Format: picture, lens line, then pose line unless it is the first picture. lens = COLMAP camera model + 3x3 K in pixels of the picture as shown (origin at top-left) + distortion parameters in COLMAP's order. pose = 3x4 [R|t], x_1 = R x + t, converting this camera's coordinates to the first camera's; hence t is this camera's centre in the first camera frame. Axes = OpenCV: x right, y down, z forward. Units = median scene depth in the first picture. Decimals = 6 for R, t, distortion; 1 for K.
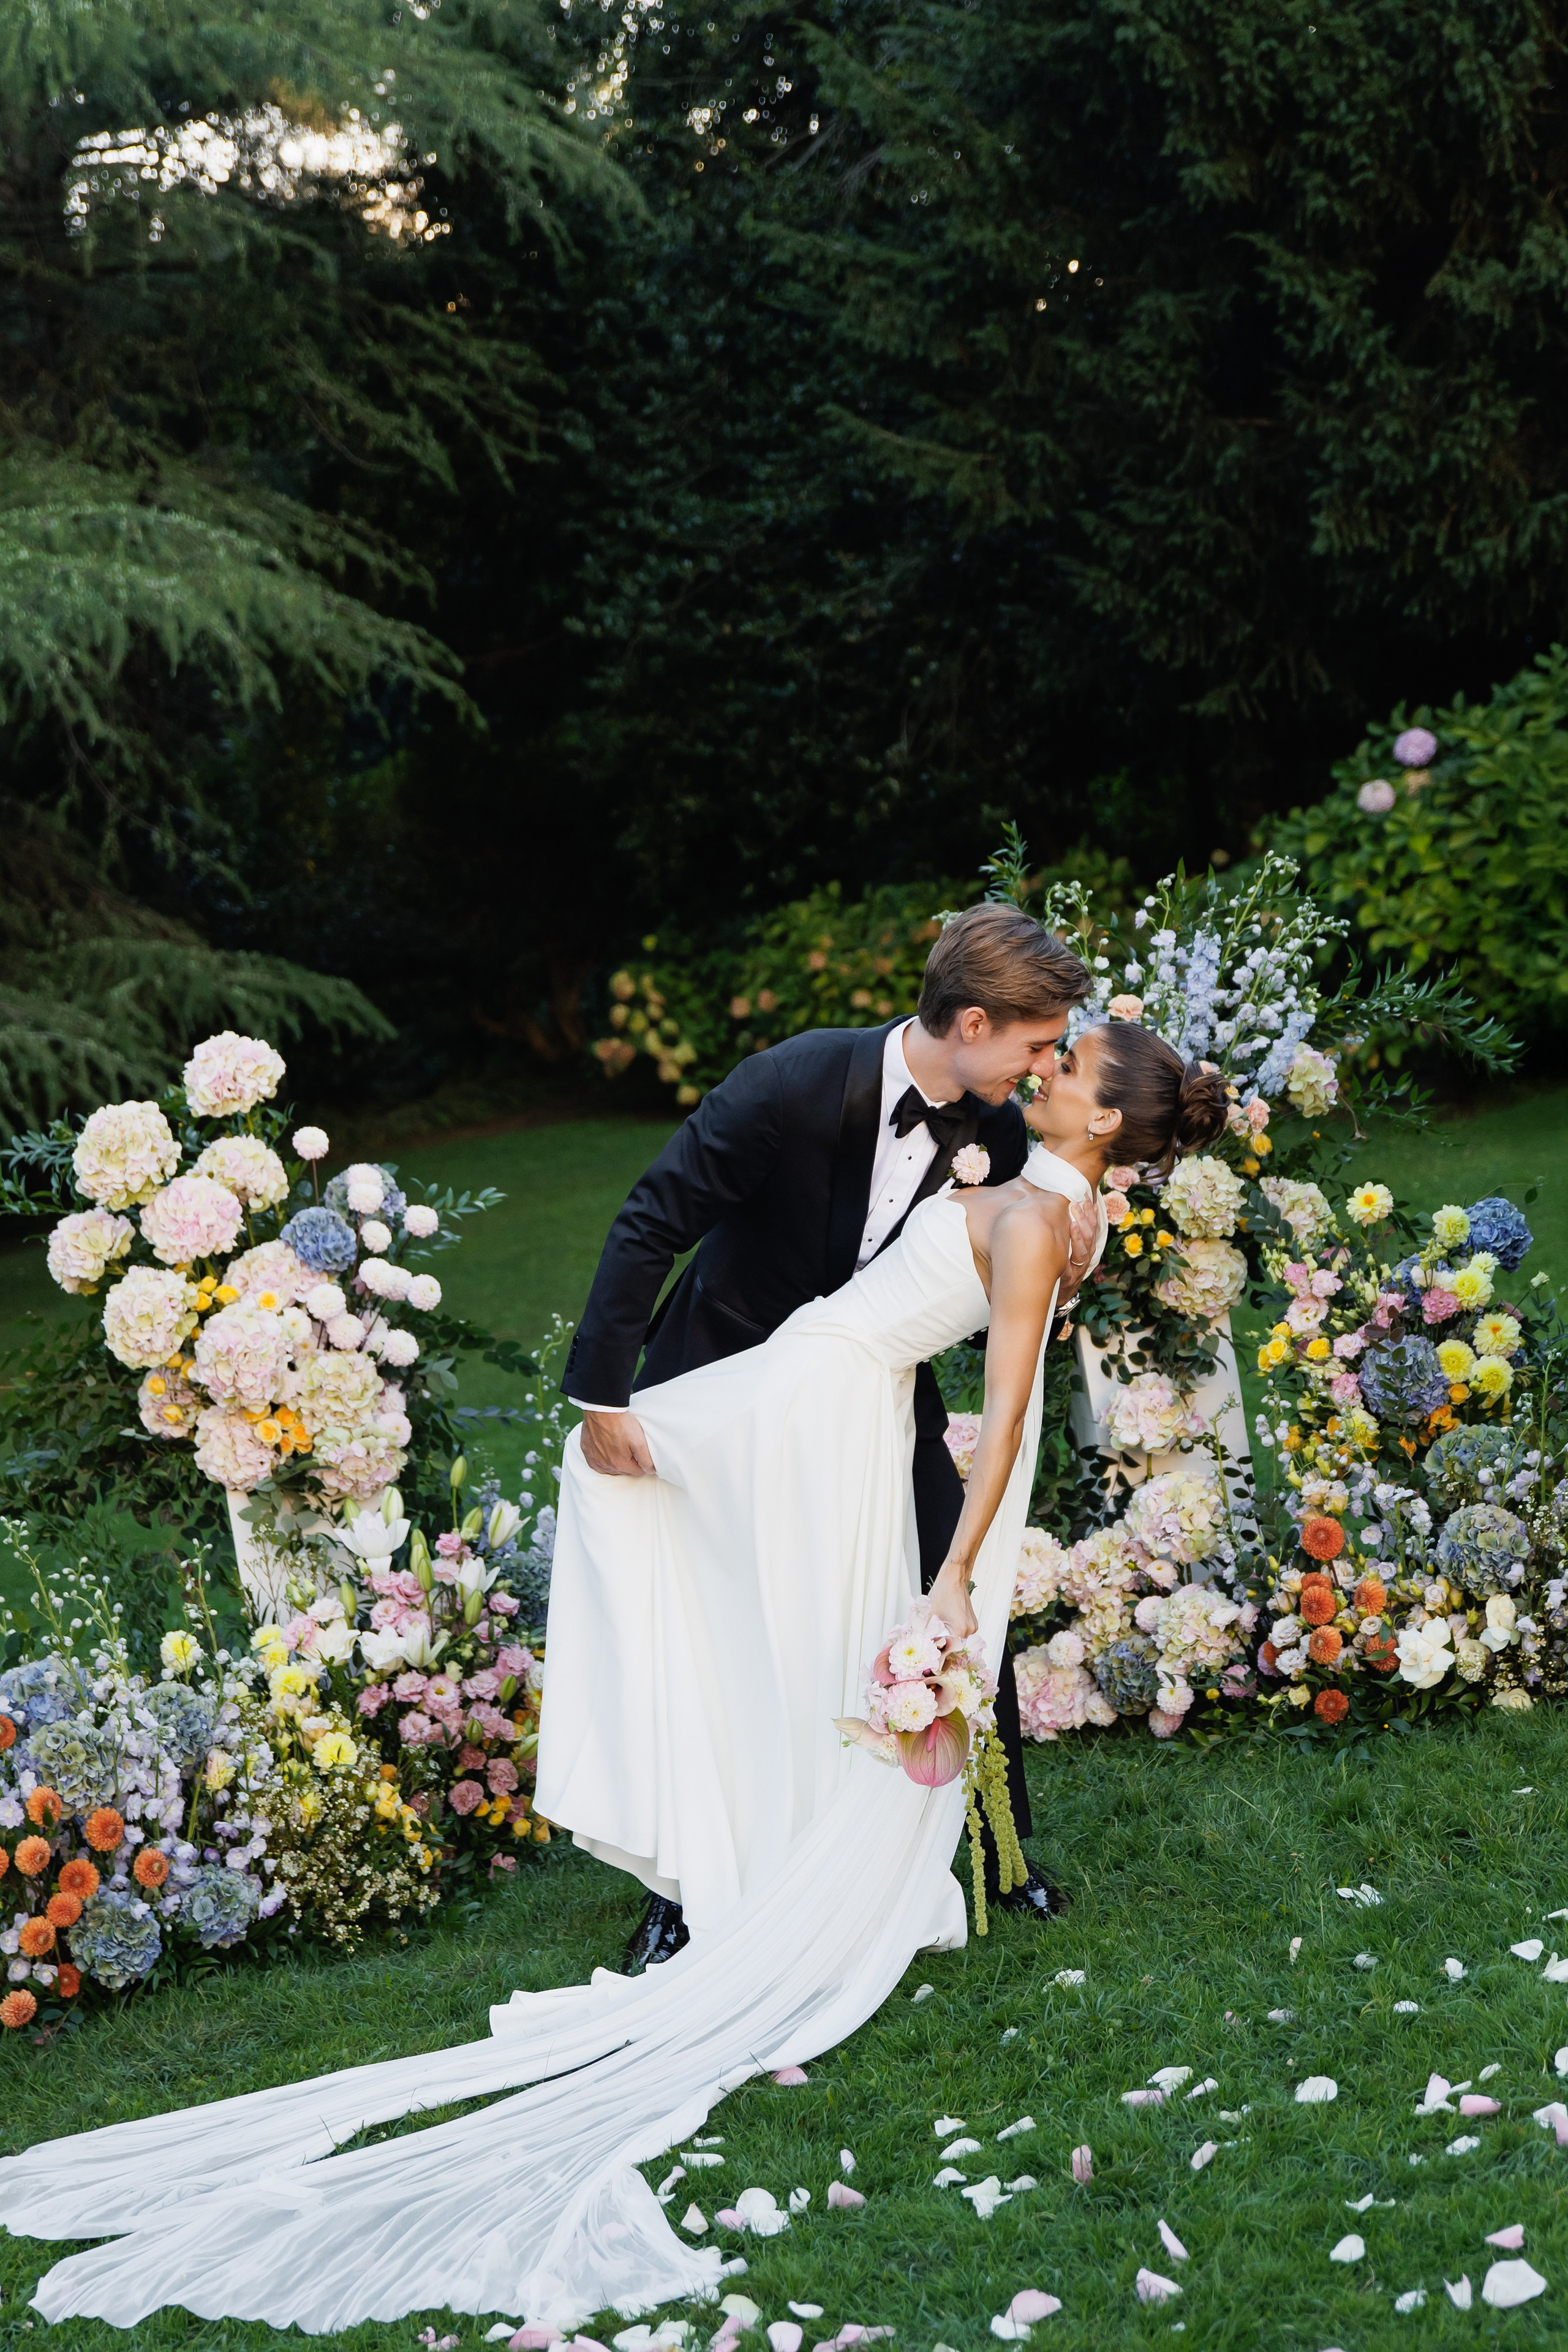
lens RADIAL K [[3446.6, 0, 791.5], [0, 3446.6, 1209.0], [0, 0, 1]] dist [0.006397, 0.000000]
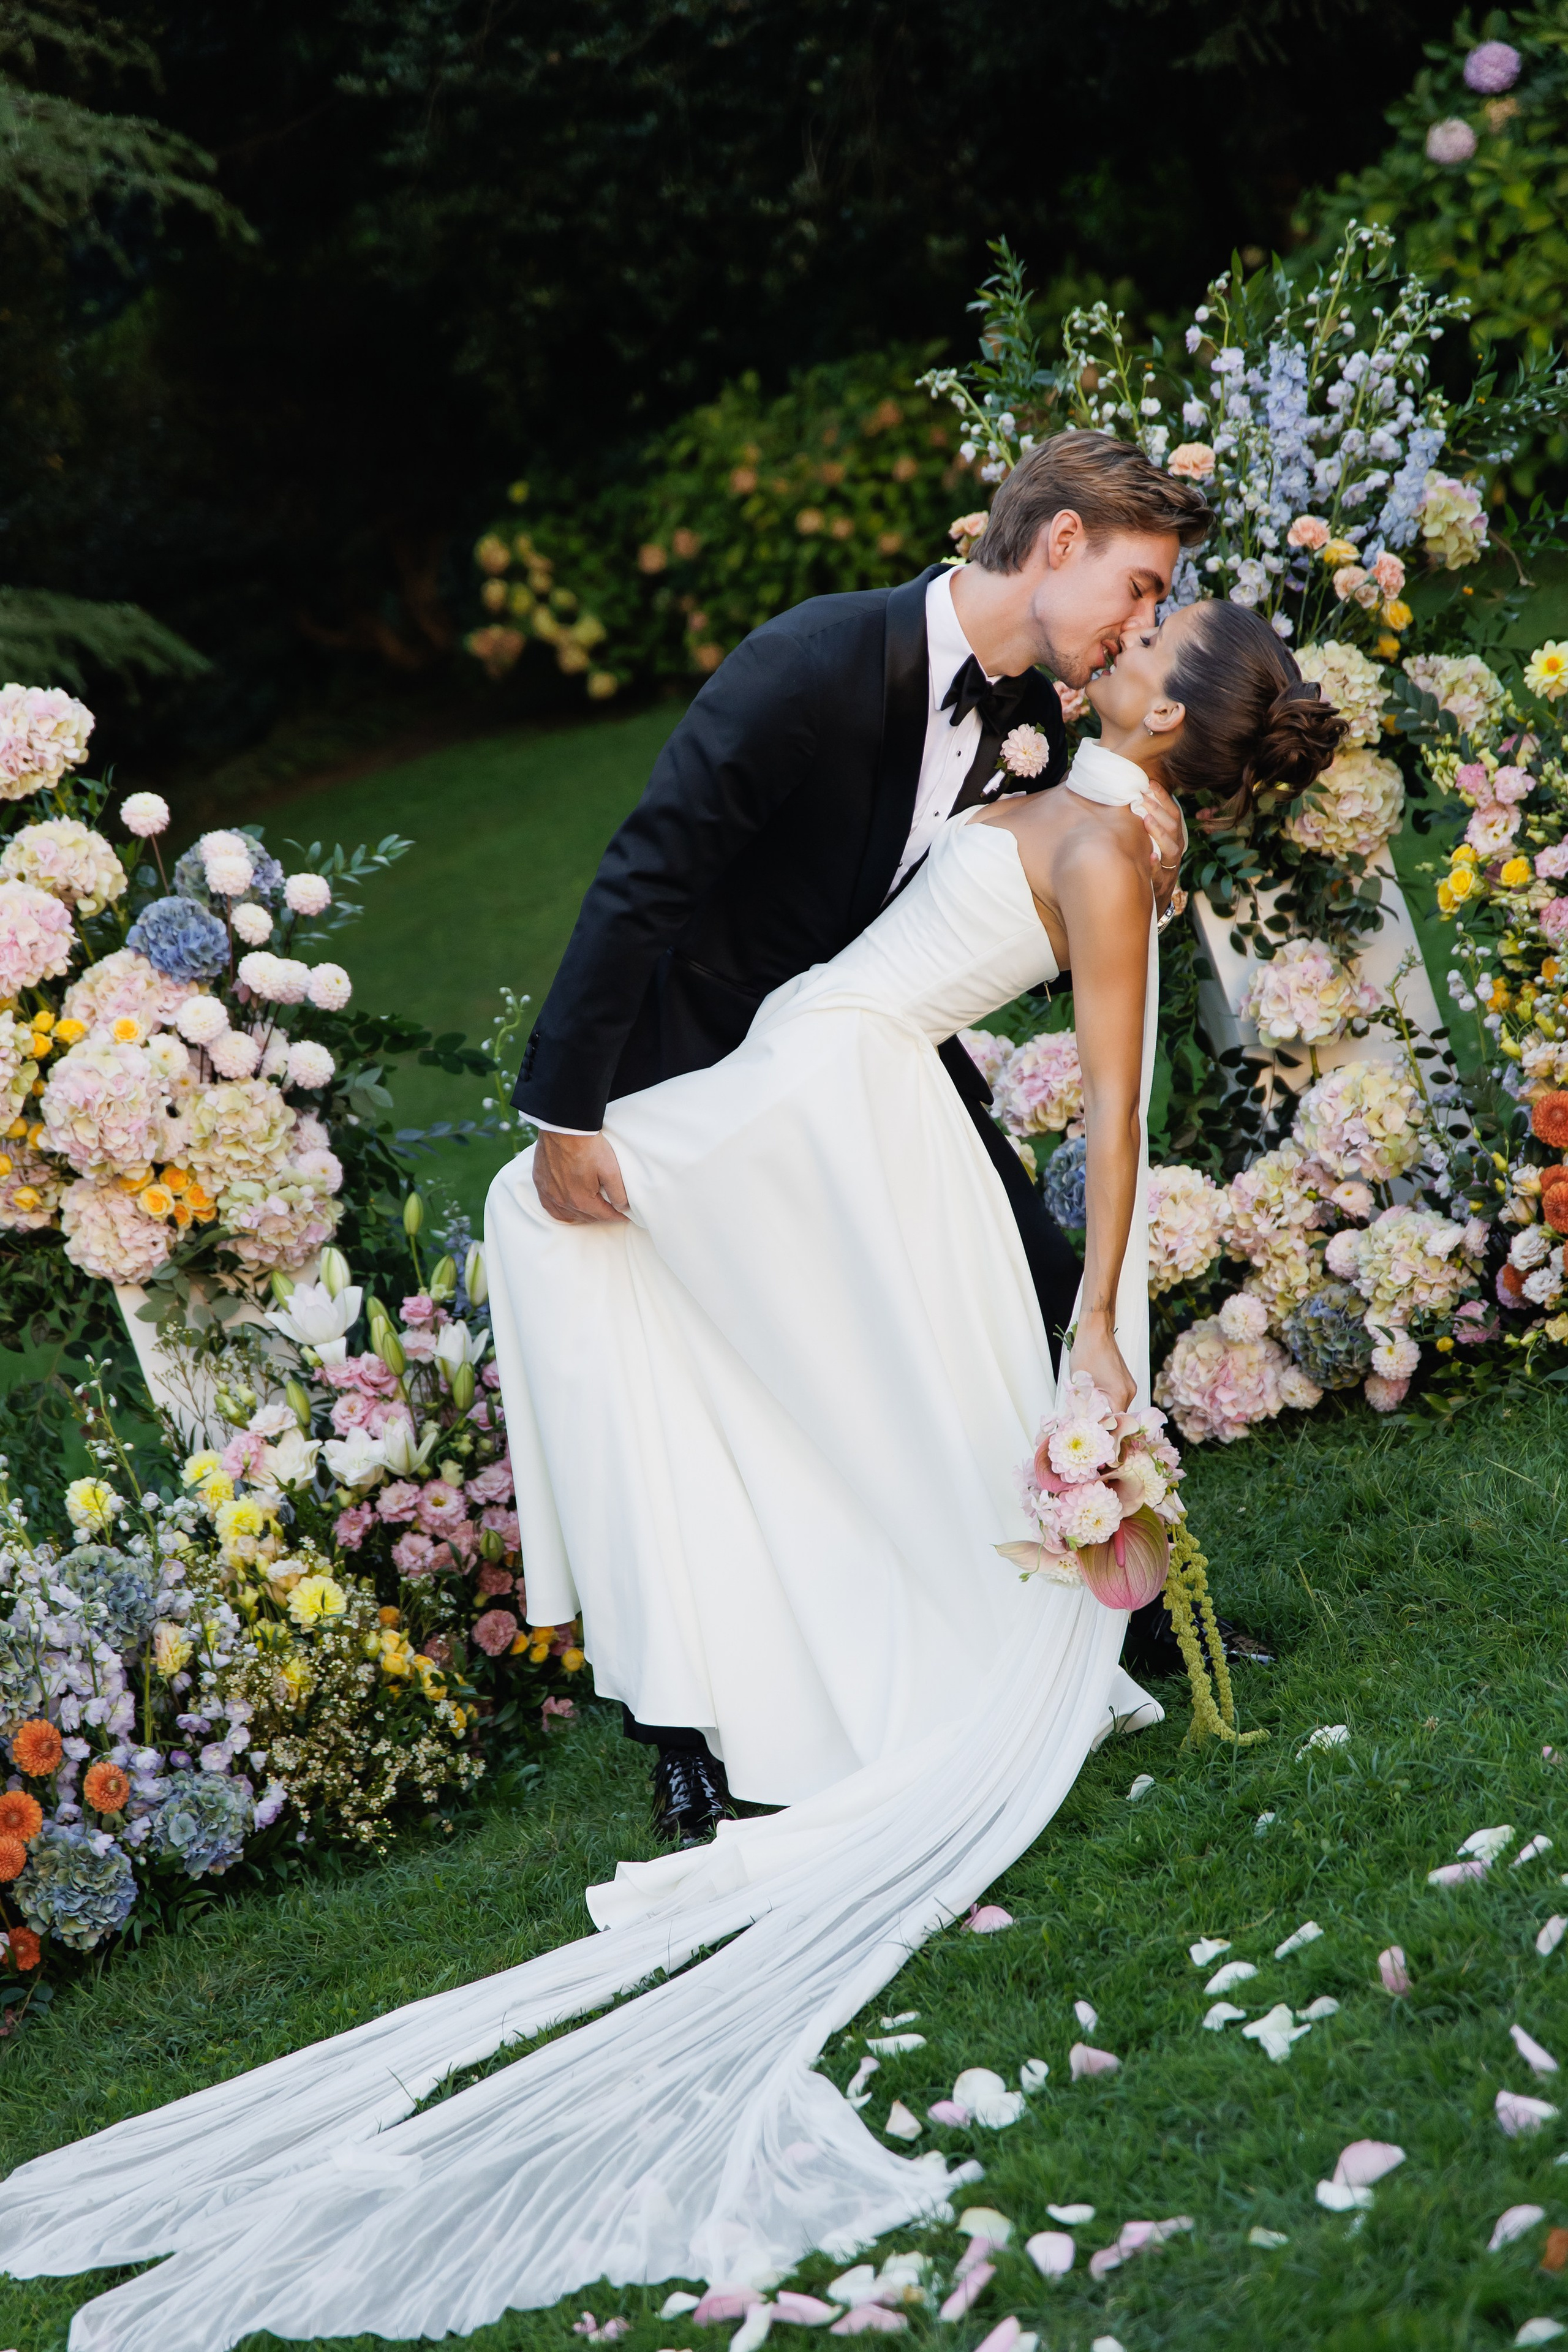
lens RADIAL K [[4516.5, 0, 792.9], [0, 4516.5, 1196.2], [0, 0, 1]] dist [0.002495, 0.000000]
pose [[0.987401, -0.158187, -0.004081, -0.009527], [0.157967, 0.983865, 0.084000, 0.002353], [-0.009273, -0.083586, 0.996457, 0.013187]]
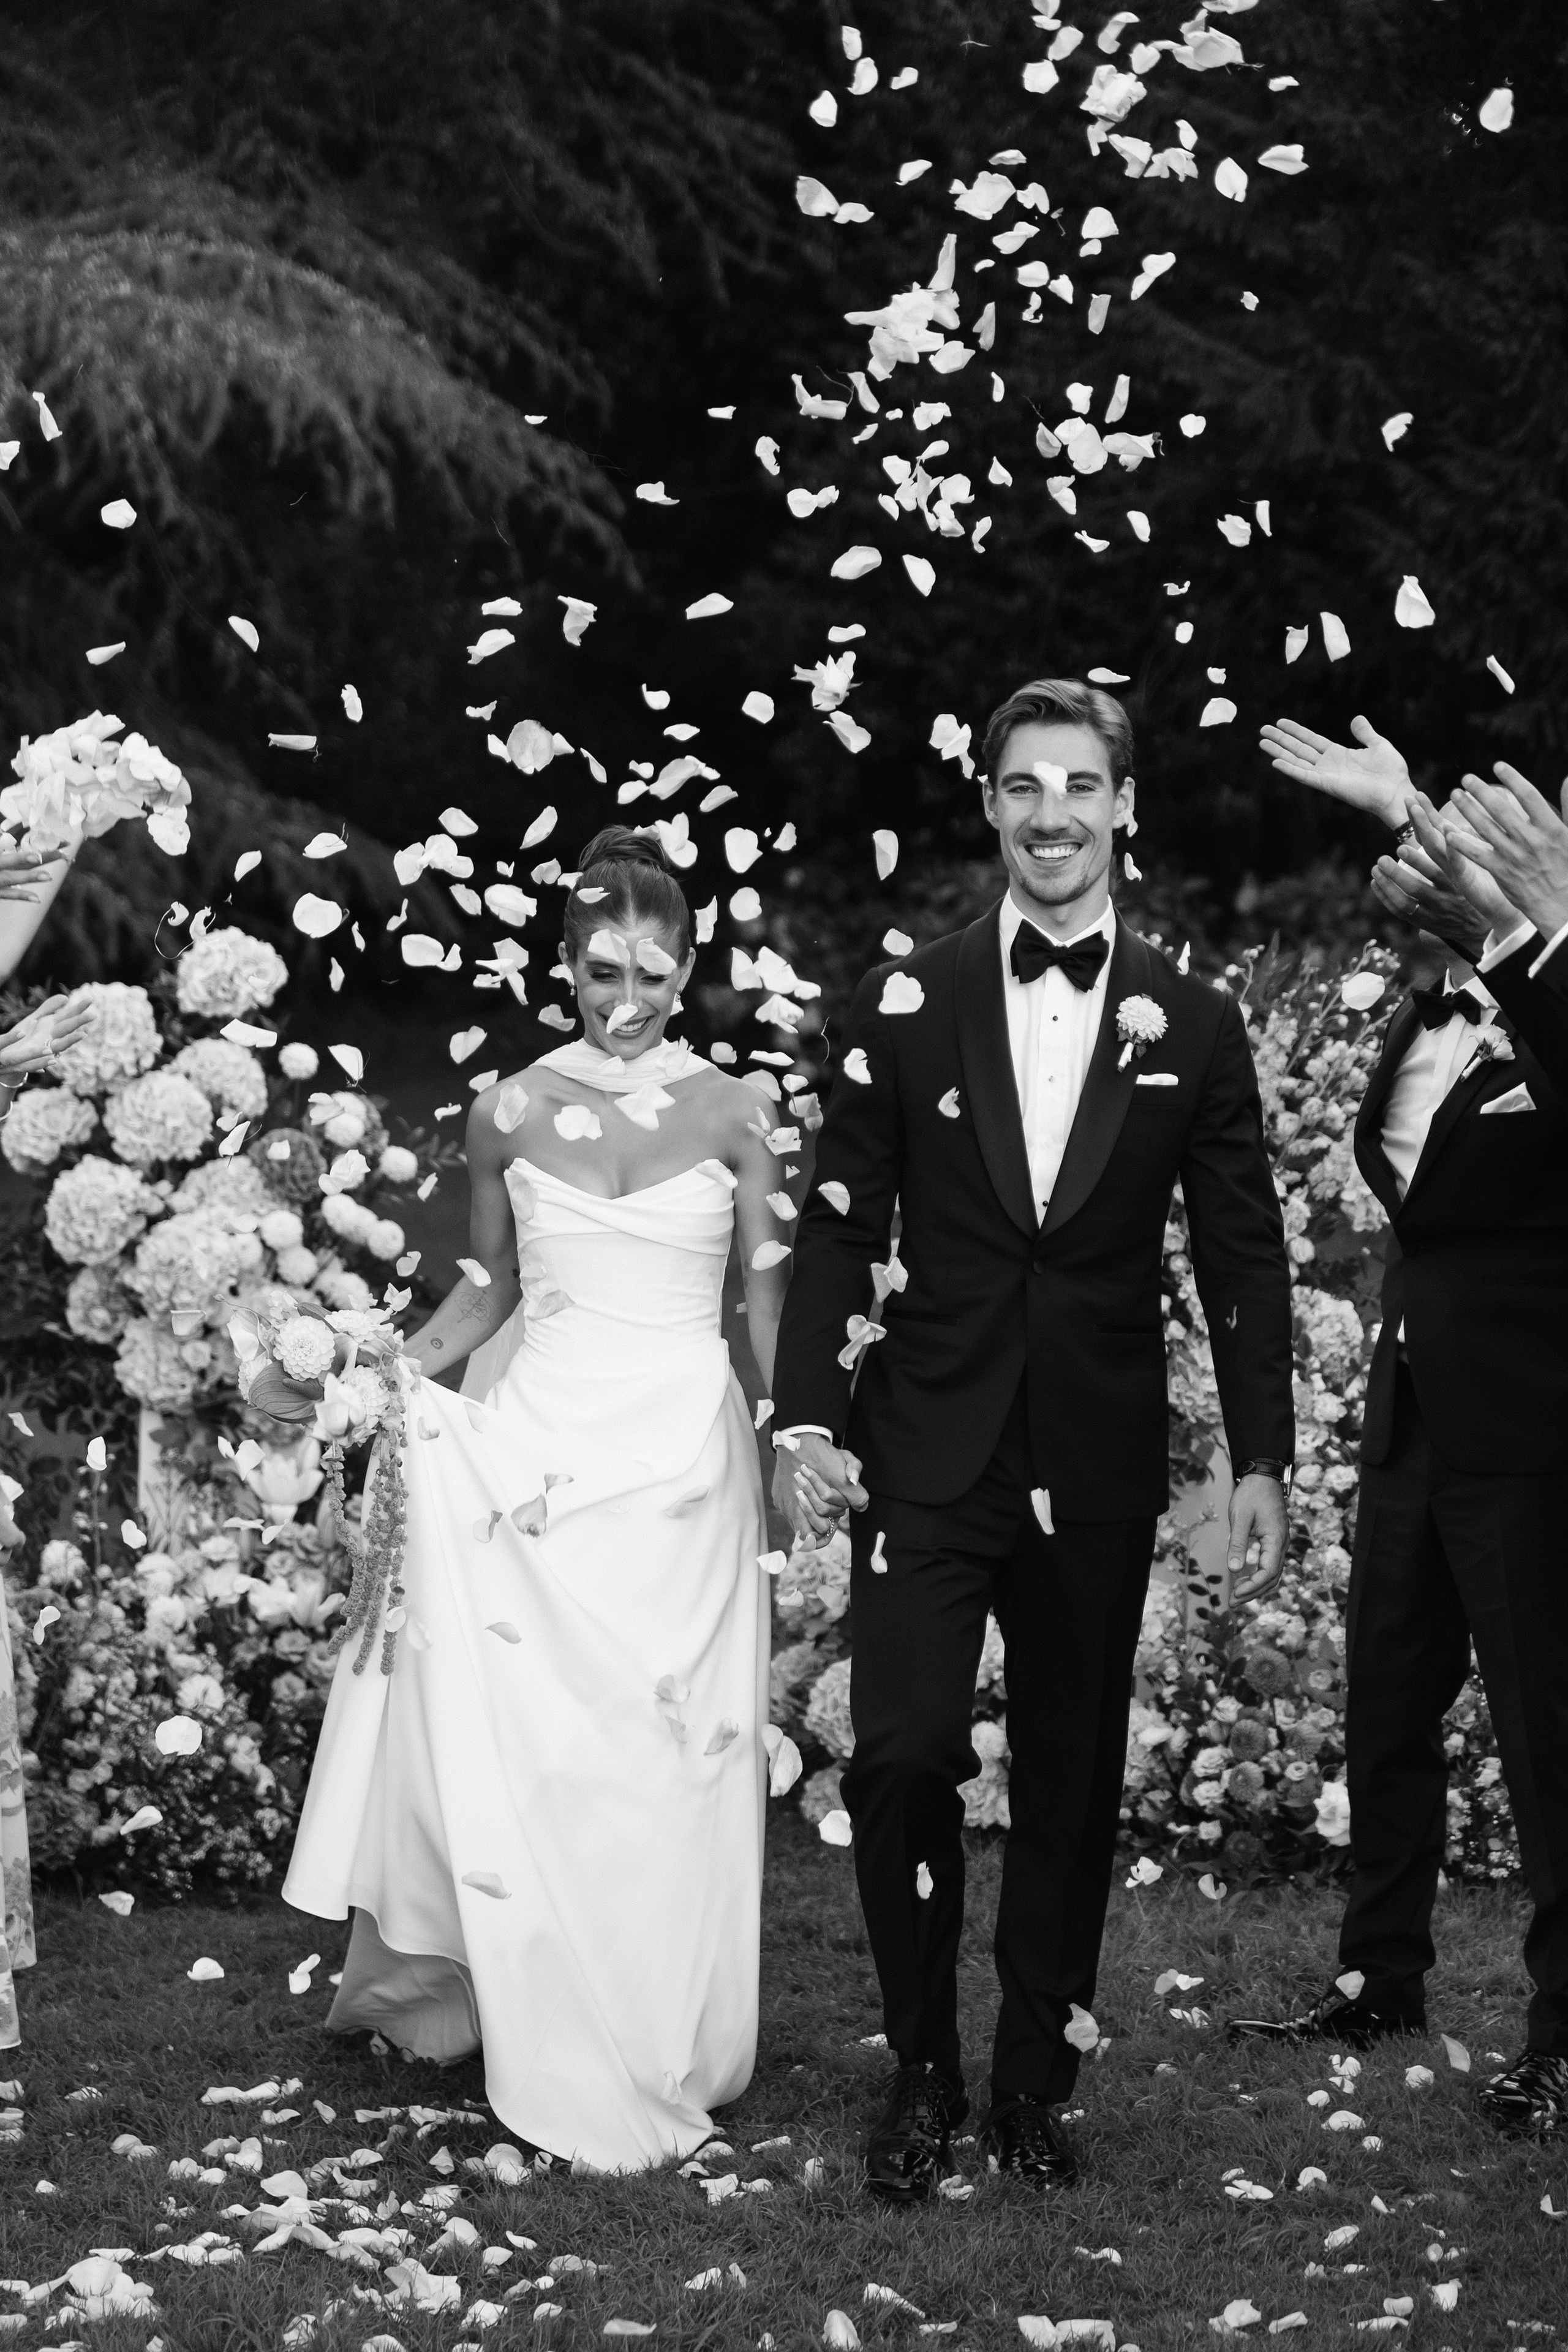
lens RADIAL K [[4499.8, 0, 759.5], [0, 4499.8, 1173.4], [0, 0, 1]] dist [0.004391, 0.000000]
pose [[0.981914, 0.184078, -0.044270, 0.043279], [-0.184533, 0.982806, -0.006388, -0.004442], [0.042333, 0.014442, 0.998999, -0.215812]]
